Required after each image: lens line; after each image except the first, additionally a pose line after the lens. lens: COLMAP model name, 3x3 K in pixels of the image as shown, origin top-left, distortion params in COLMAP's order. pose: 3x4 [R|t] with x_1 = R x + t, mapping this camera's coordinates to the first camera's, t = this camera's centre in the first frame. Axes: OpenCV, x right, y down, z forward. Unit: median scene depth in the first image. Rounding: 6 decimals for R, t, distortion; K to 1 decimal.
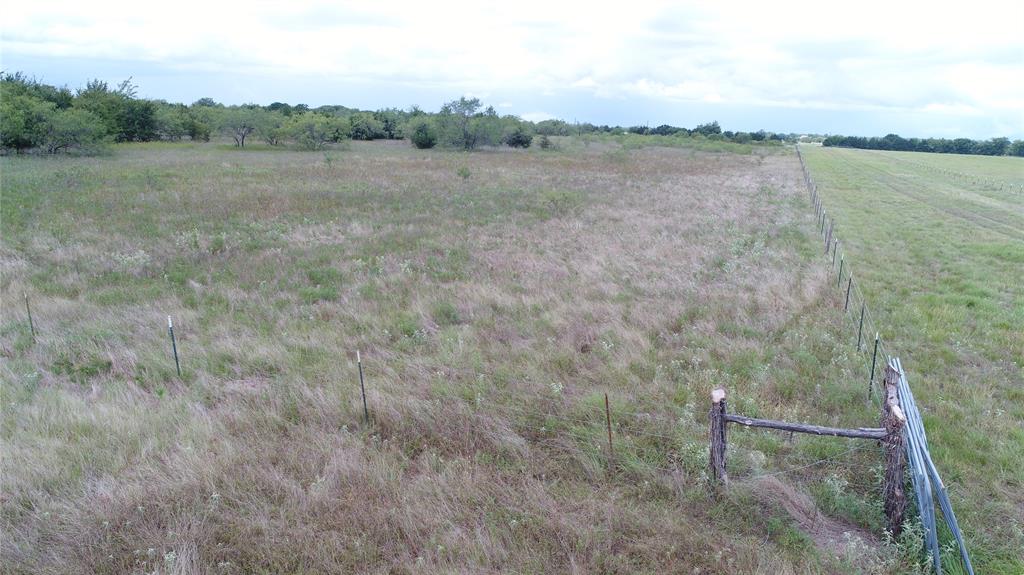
lens RADIAL K [[701.9, 0, 516.5], [0, 701.9, 276.0], [0, 0, 1]] dist [0.006718, -0.006421]
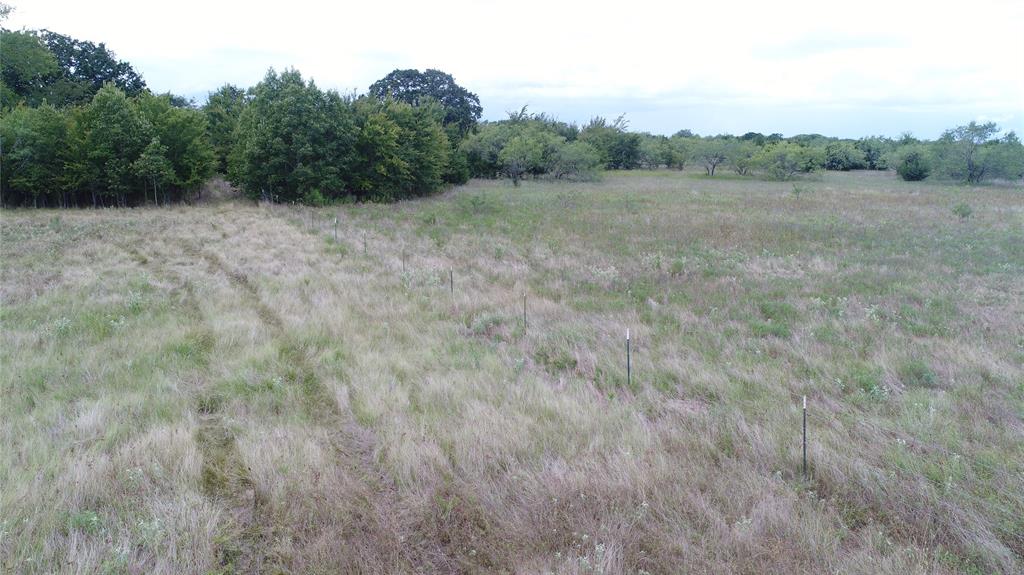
lens RADIAL K [[701.9, 0, 512.7], [0, 701.9, 279.1], [0, 0, 1]] dist [0.006718, -0.006421]
pose [[0.801033, 0.103285, -0.589643, -0.001272], [-0.124797, 0.992173, 0.004257, -0.001748], [0.585468, 0.070176, 0.807653, 0.008975]]
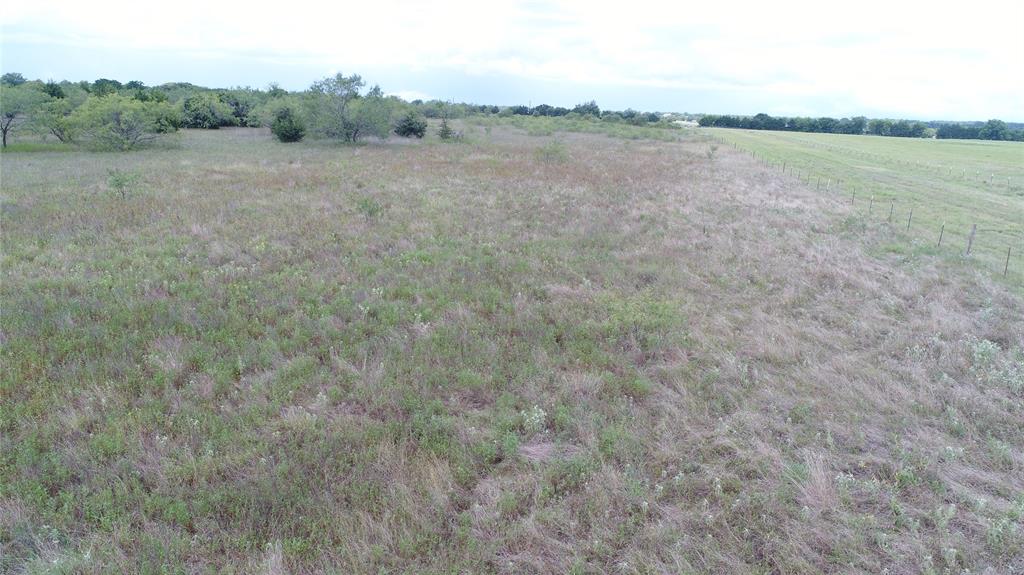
lens RADIAL K [[701.9, 0, 509.6], [0, 701.9, 280.7], [0, 0, 1]] dist [0.006718, -0.006421]
pose [[0.985113, -0.042966, 0.166453, -0.024928], [0.037035, 0.998569, 0.038572, -0.043755], [-0.167872, -0.031833, 0.985295, 0.176240]]
